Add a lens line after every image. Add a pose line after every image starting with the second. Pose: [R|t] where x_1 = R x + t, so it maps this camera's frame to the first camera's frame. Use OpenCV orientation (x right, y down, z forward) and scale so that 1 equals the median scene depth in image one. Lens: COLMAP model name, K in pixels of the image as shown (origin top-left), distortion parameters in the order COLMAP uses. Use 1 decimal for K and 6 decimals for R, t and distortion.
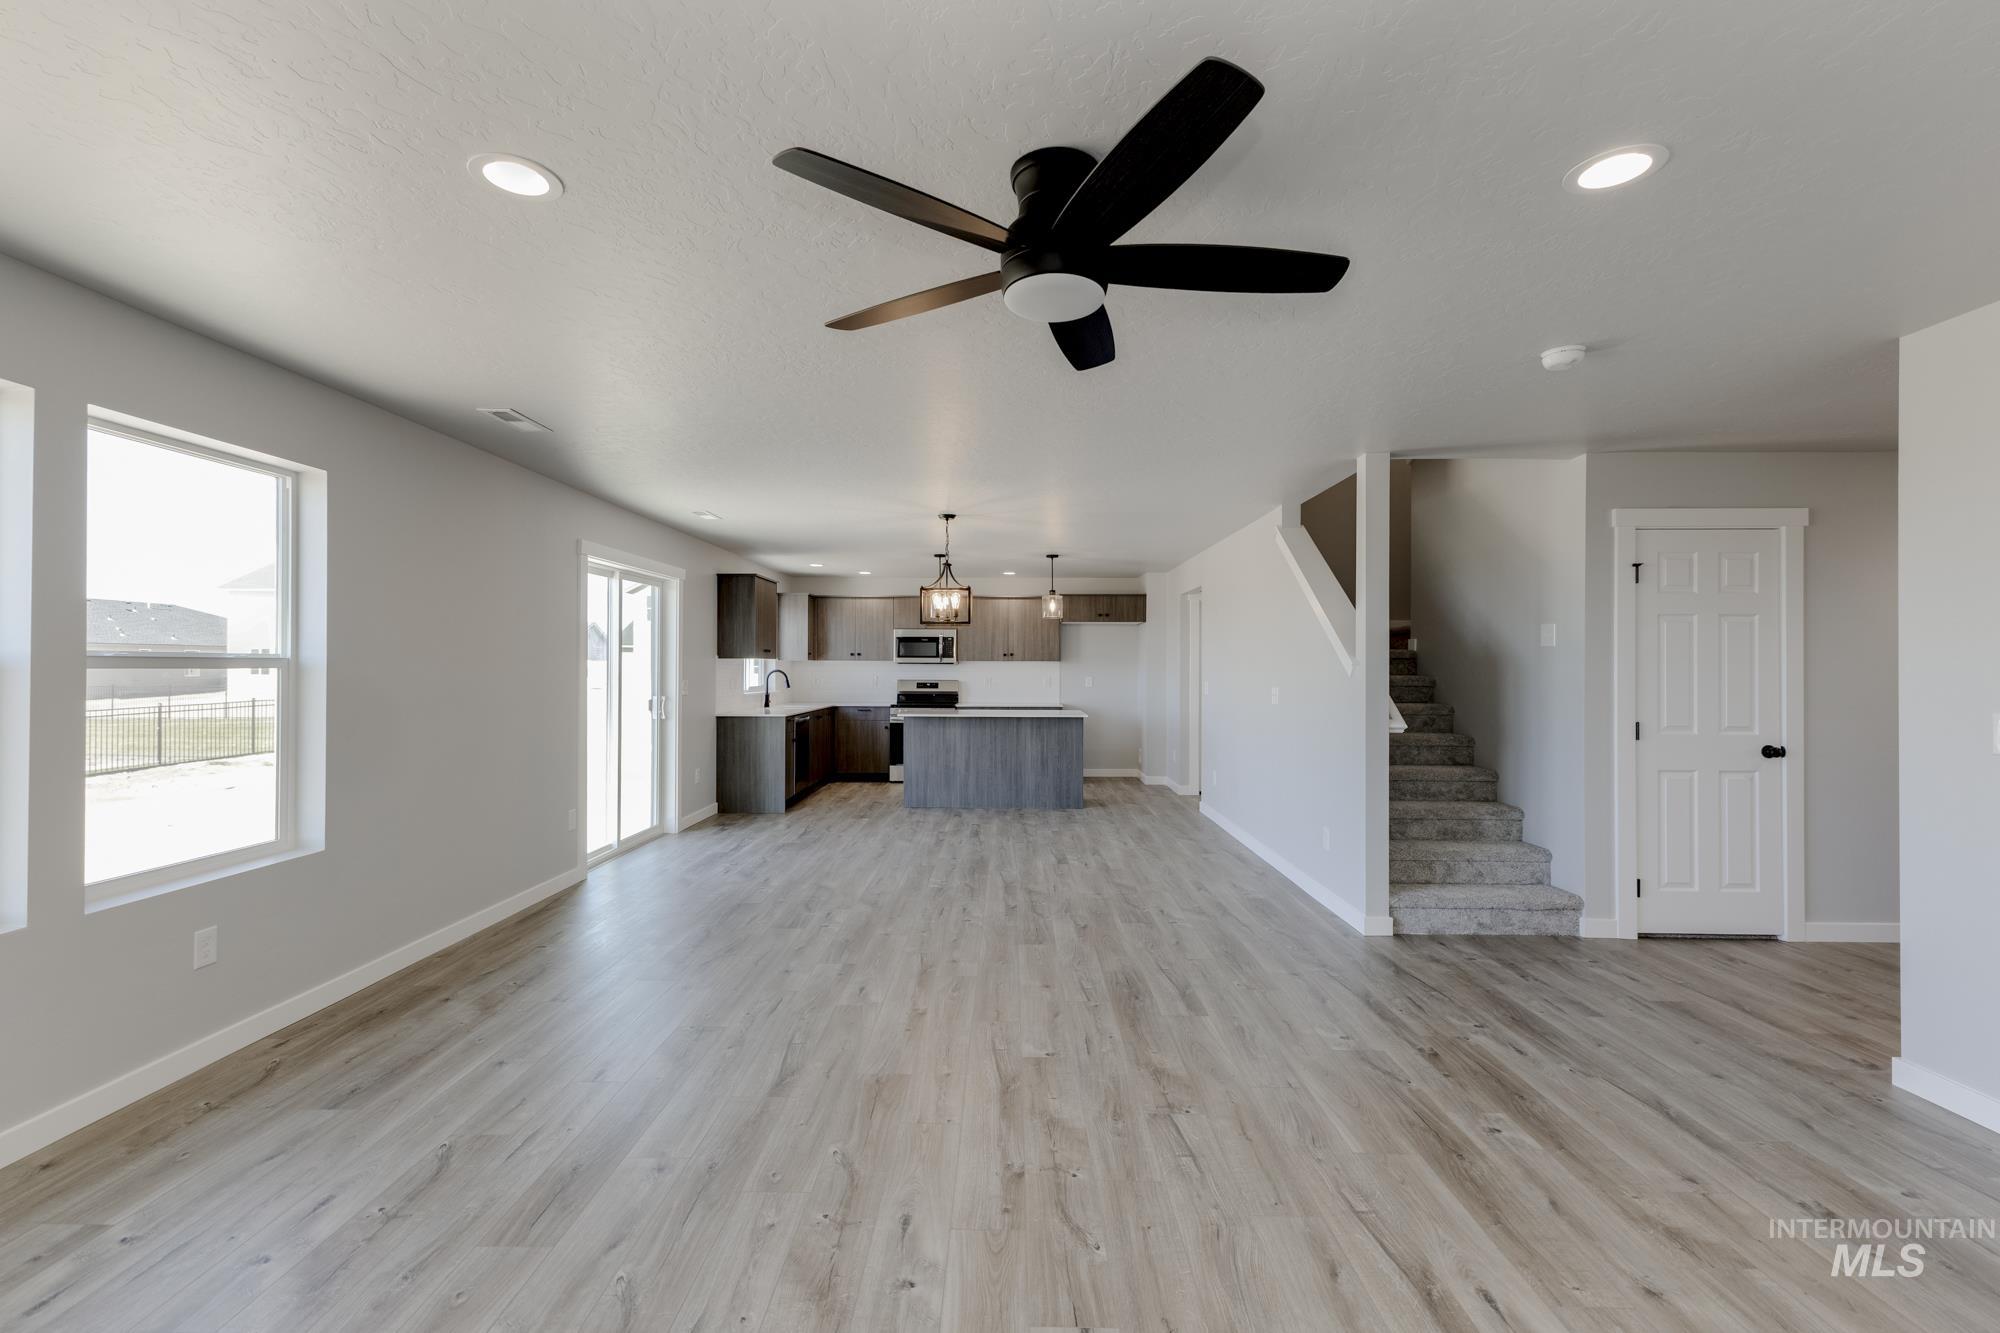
lens RADIAL K [[866.2, 0, 999.2], [0, 866.2, 660.0], [0, 0, 1]] dist [0.007649, -0.000466]
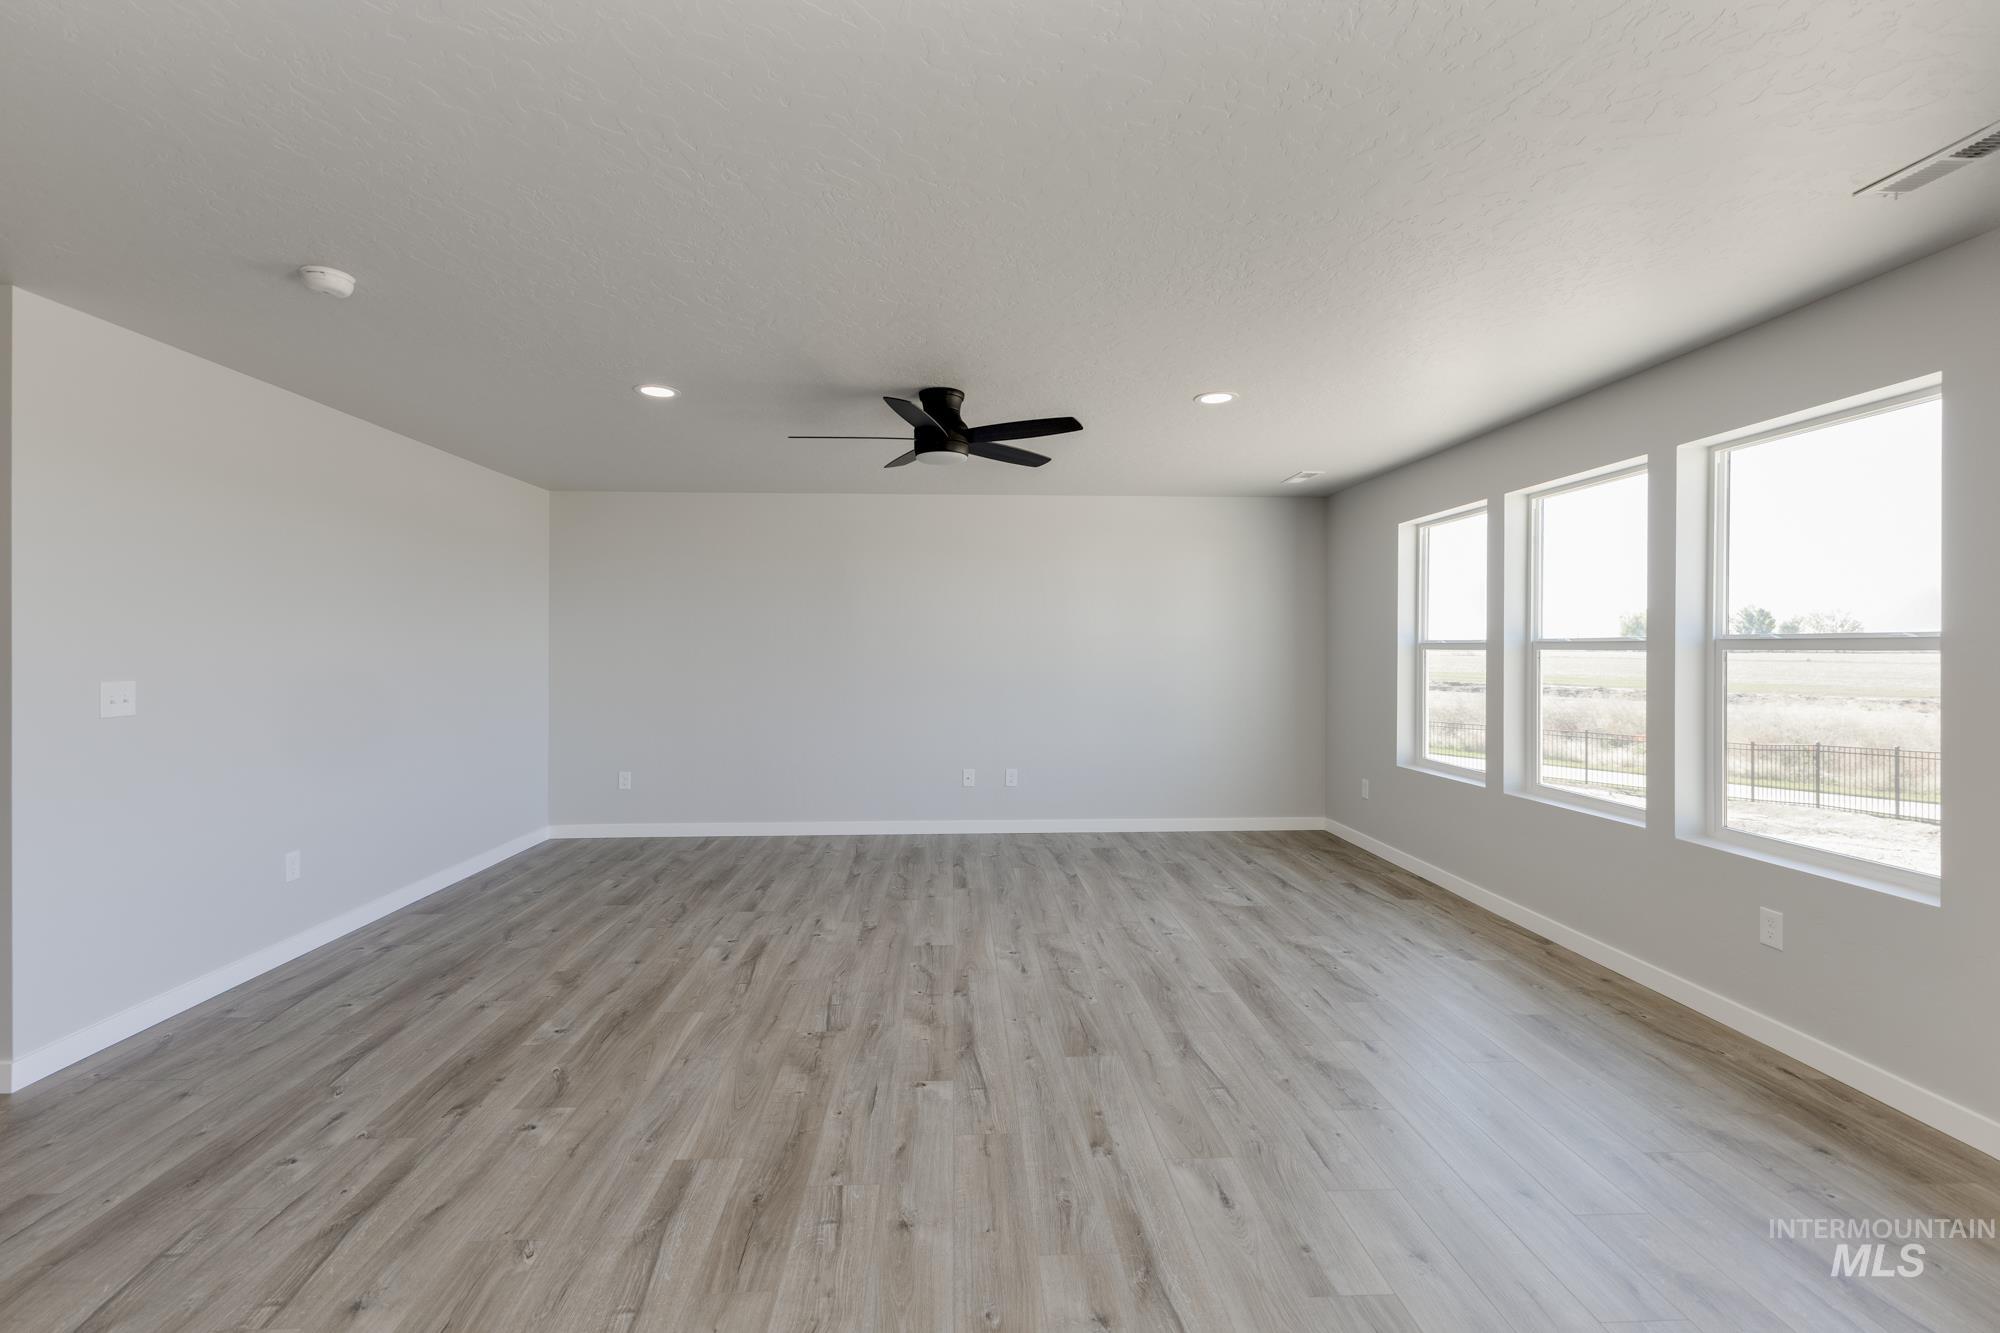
lens RADIAL K [[866.2, 0, 999.2], [0, 866.2, 660.0], [0, 0, 1]] dist [0.007649, -0.000466]
pose [[-0.997794, -0.001955, -0.066352, 0.044342], [-0.002305, 0.999984, 0.005193, 0.021213], [0.066341, 0.005335, -0.997783, 2.153949]]
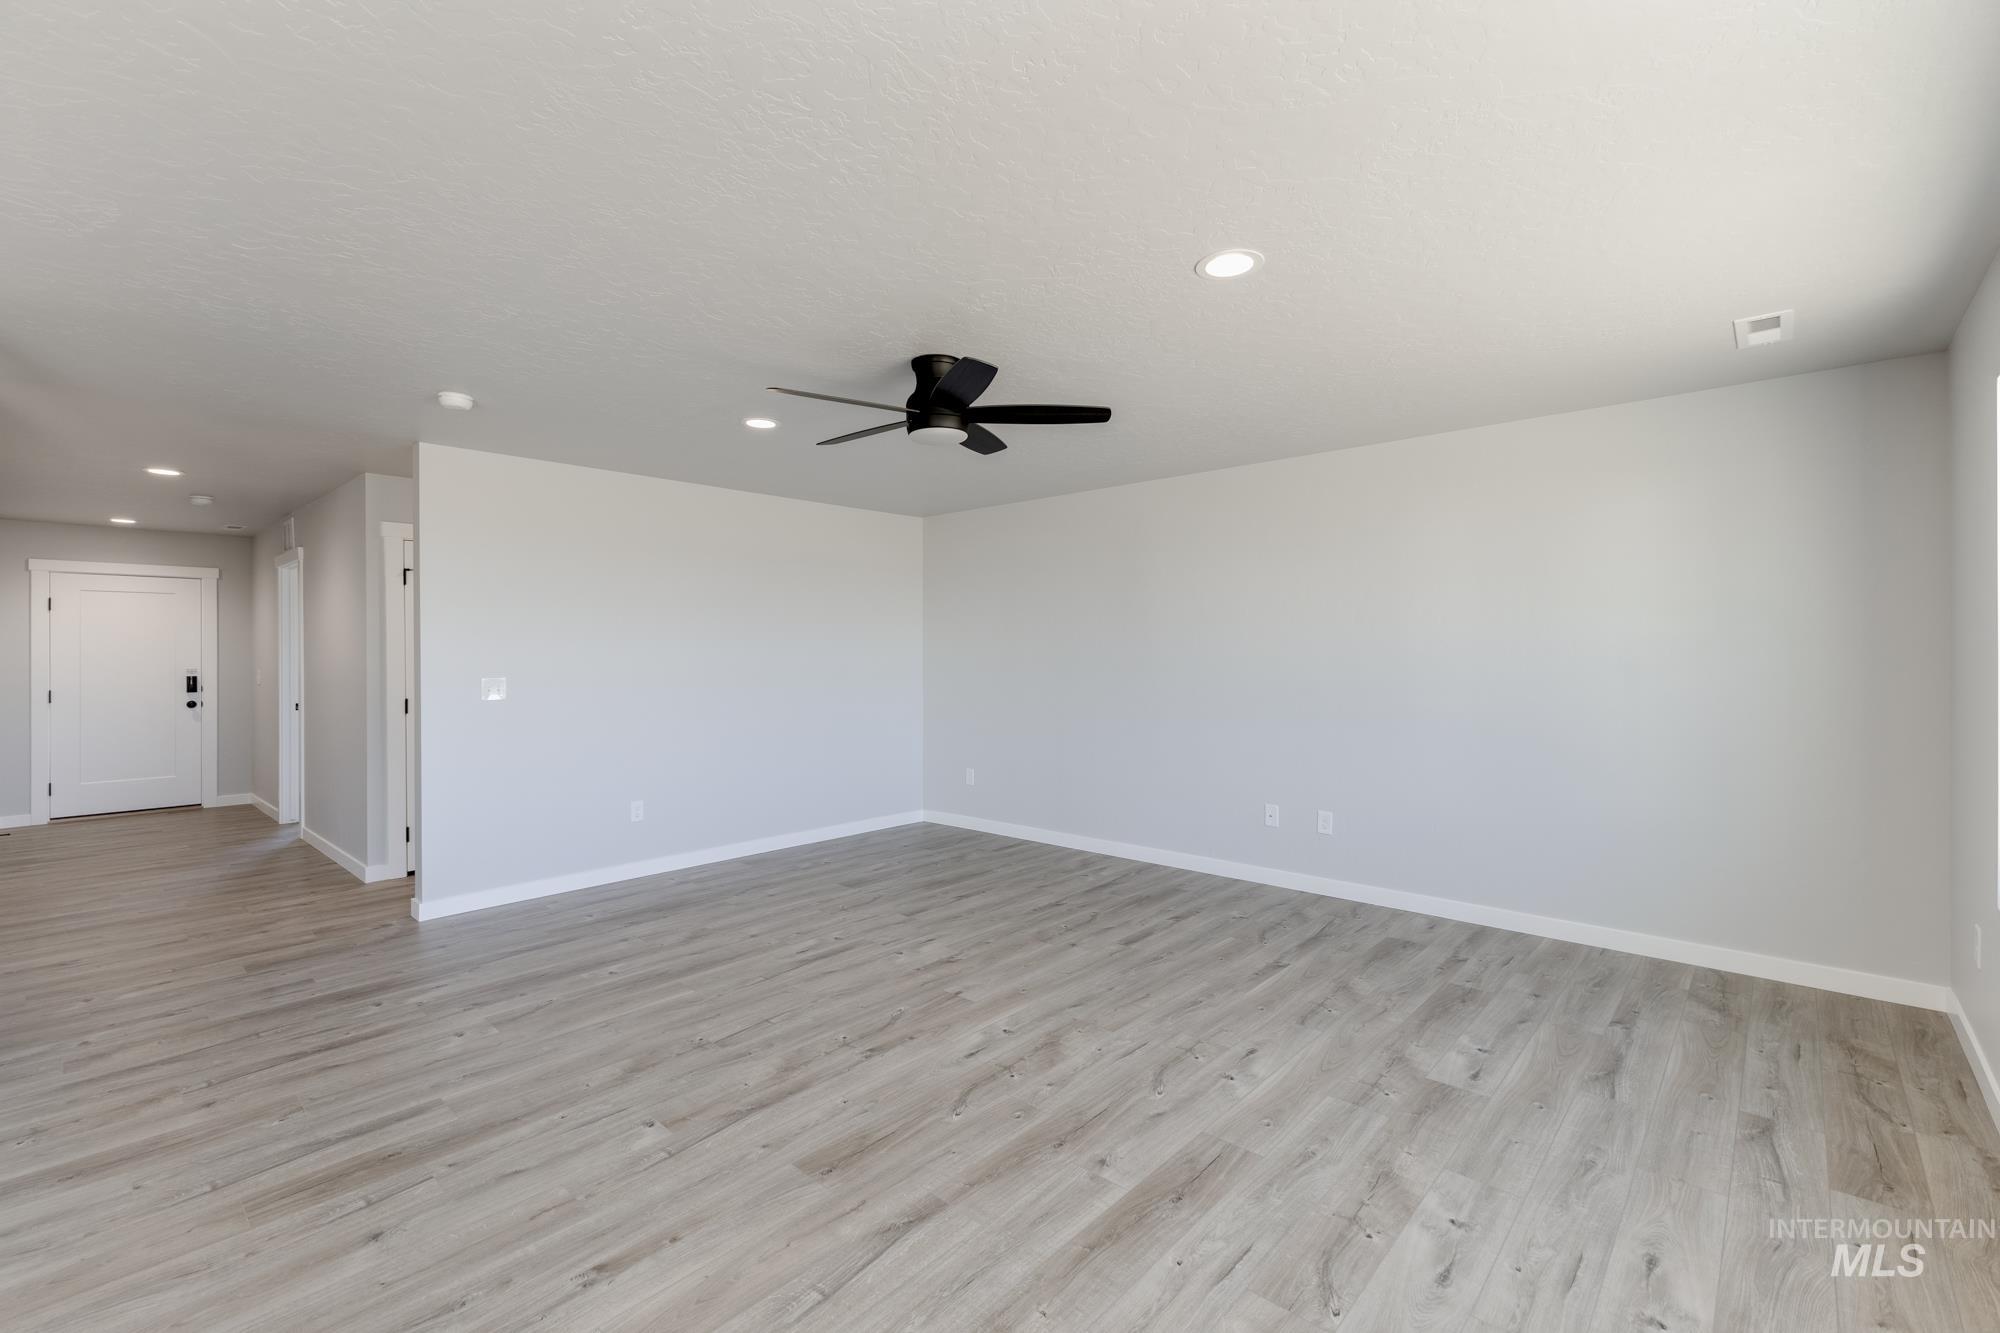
lens RADIAL K [[866.2, 0, 999.2], [0, 866.2, 660.0], [0, 0, 1]] dist [0.007649, -0.000466]
pose [[-0.749938, -0.004108, 0.661495, -0.837702], [-0.003509, 0.999991, 0.002232, 0.013656], [-0.661499, -0.000648, -0.749946, 1.600252]]
